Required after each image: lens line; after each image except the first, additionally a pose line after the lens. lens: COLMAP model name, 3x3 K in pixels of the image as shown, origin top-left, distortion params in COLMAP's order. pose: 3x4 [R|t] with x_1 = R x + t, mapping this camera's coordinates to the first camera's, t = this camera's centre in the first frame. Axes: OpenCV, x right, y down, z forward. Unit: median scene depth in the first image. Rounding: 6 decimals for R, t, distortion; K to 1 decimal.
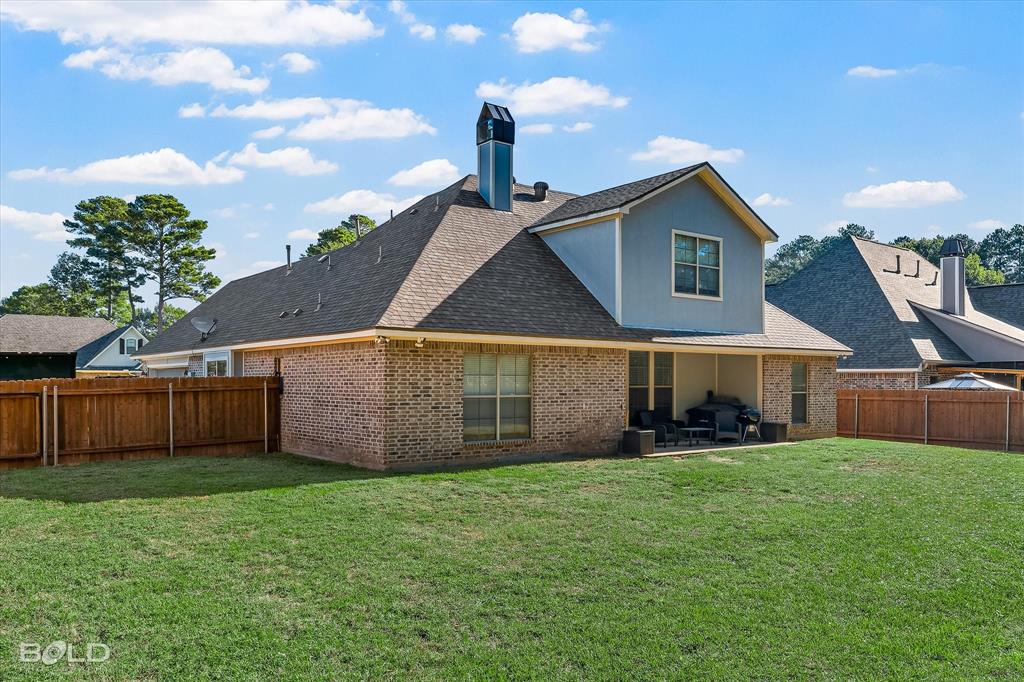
lens RADIAL K [[791.9, 0, 511.3], [0, 791.9, 372.3], [0, 0, 1]] dist [0.004808, 0.001556]
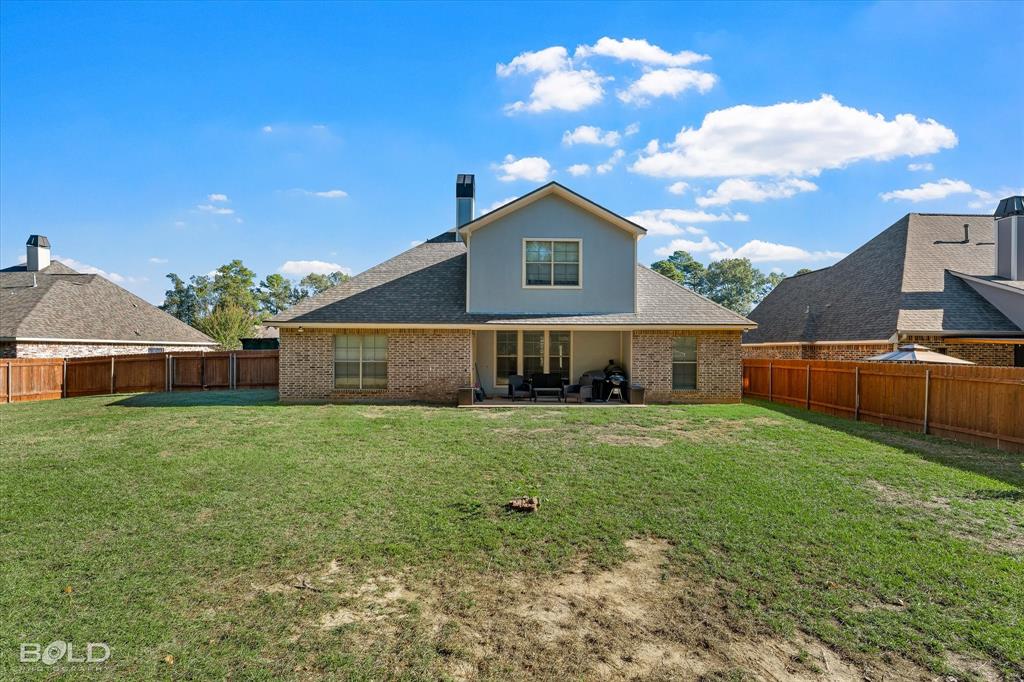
lens RADIAL K [[449.4, 0, 510.4], [0, 449.4, 350.1], [0, 0, 1]] dist [0.000862, 0.000573]
pose [[0.804657, 0.000601, -0.593739, 0.599750], [0.004710, 0.999962, 0.007396, 0.001844], [0.593721, -0.008748, 0.804624, 0.356630]]
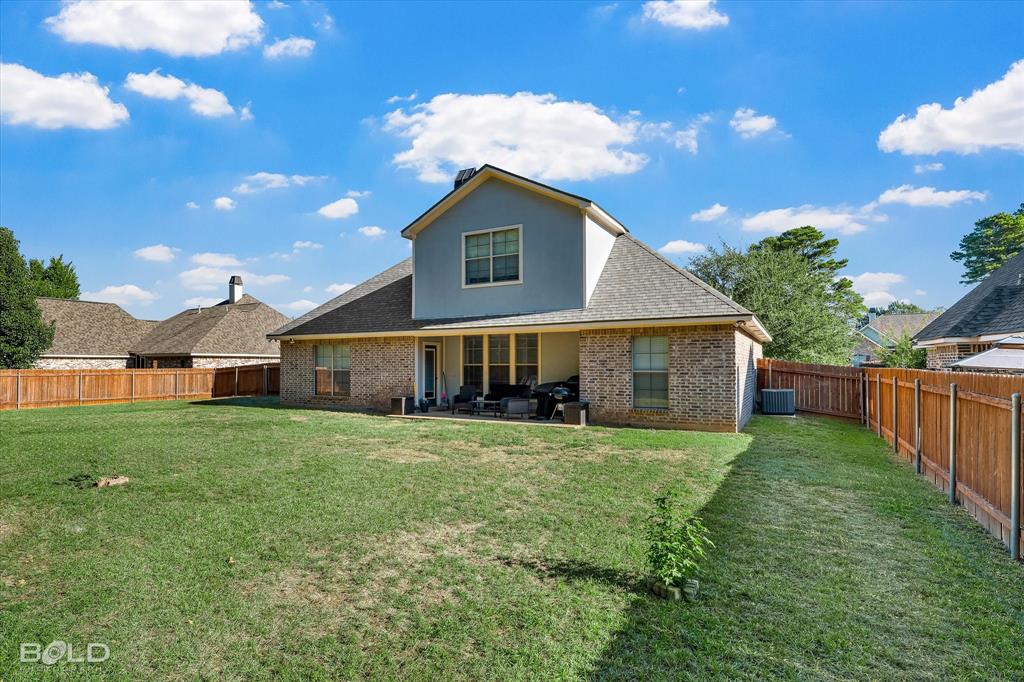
lens RADIAL K [[517.7, 0, 470.2], [0, 517.7, 352.4], [0, 0, 1]] dist [-0.000534, 0.000094]
pose [[0.377402, -0.023380, -0.925754, 0.878622], [0.013702, 0.999713, -0.019662, 0.014966], [0.925948, -0.005264, 0.377614, 0.674467]]
